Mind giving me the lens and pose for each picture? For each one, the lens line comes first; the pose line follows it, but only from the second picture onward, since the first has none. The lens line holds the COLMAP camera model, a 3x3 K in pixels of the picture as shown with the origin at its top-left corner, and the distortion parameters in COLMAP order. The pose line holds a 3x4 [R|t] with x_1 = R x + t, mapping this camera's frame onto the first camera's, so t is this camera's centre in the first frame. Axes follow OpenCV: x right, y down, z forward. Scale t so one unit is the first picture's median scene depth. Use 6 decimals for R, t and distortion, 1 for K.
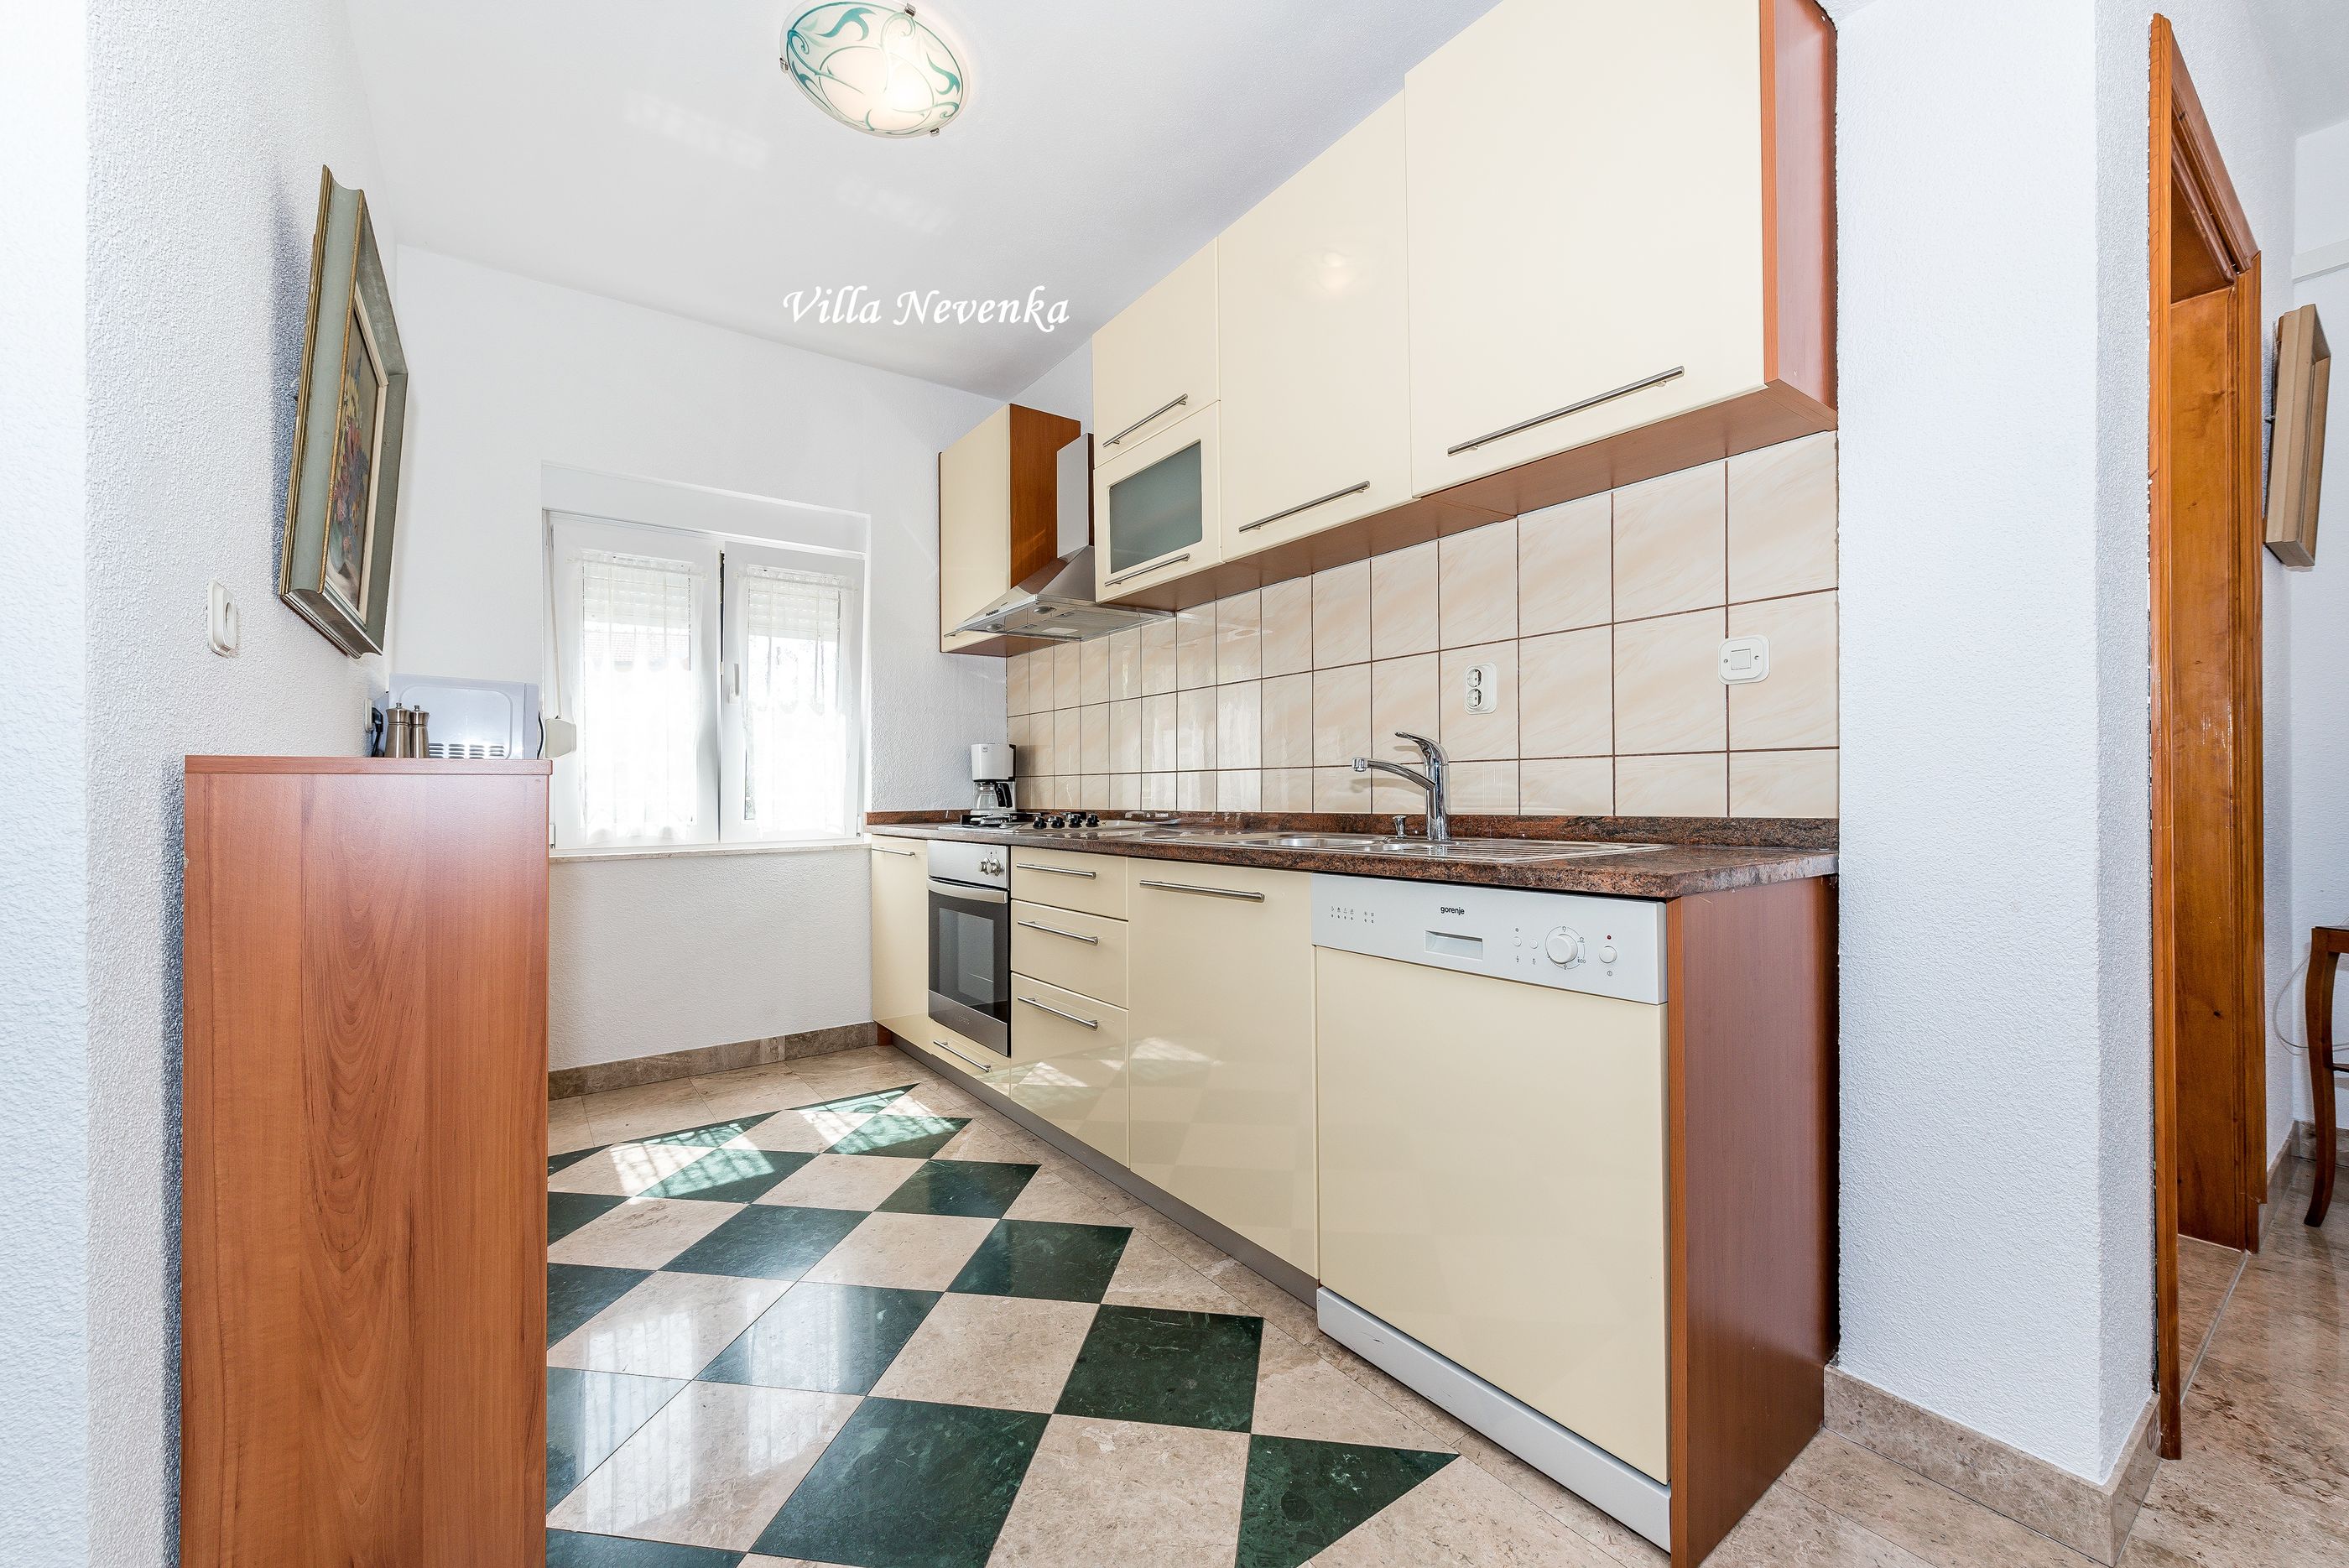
lens RADIAL K [[932.3, 0, 1218.6], [0, 932.3, 770.9], [0, 0, 1]] dist [0.023687, 0.000041]
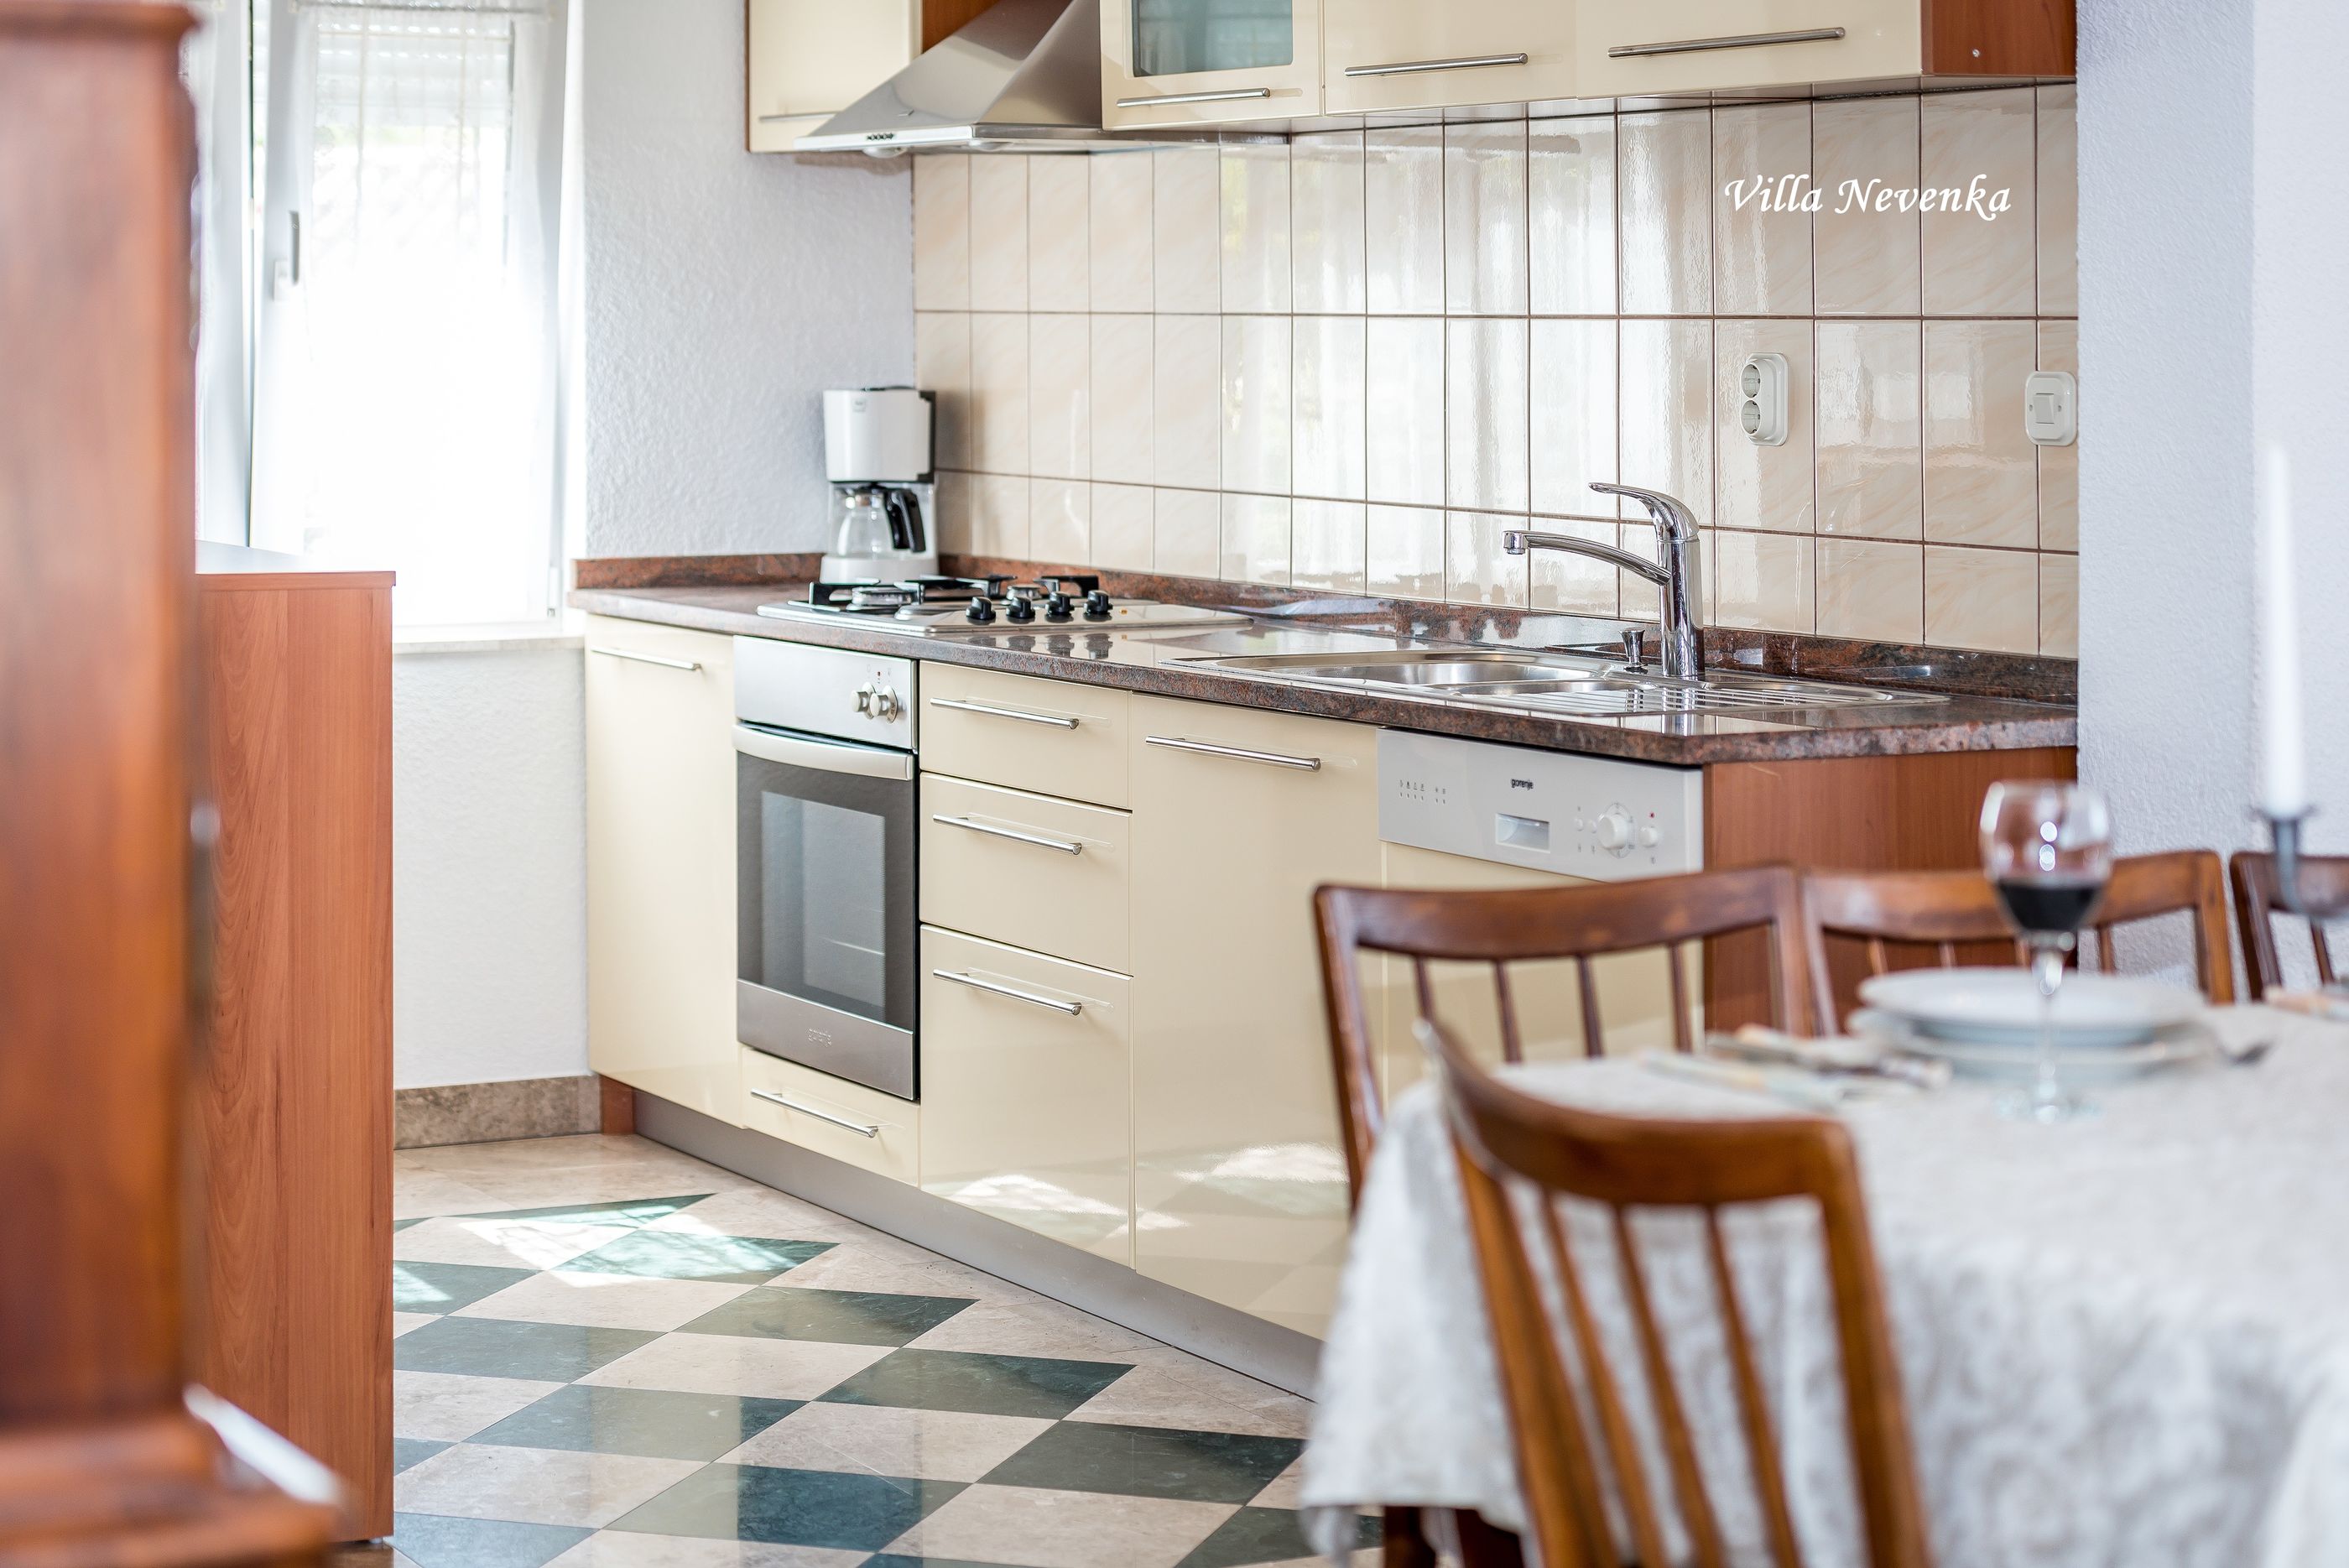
lens RADIAL K [[4899.9, 0, 1174.5], [0, 4899.9, 784.0], [0, 0, 1]] dist [0.253063, 0.248969]
pose [[0.985188, 0.028143, -0.169153, 0.315215], [-0.008040, 0.992936, 0.118374, -0.147076], [0.171289, -0.115261, 0.978455, -1.367493]]
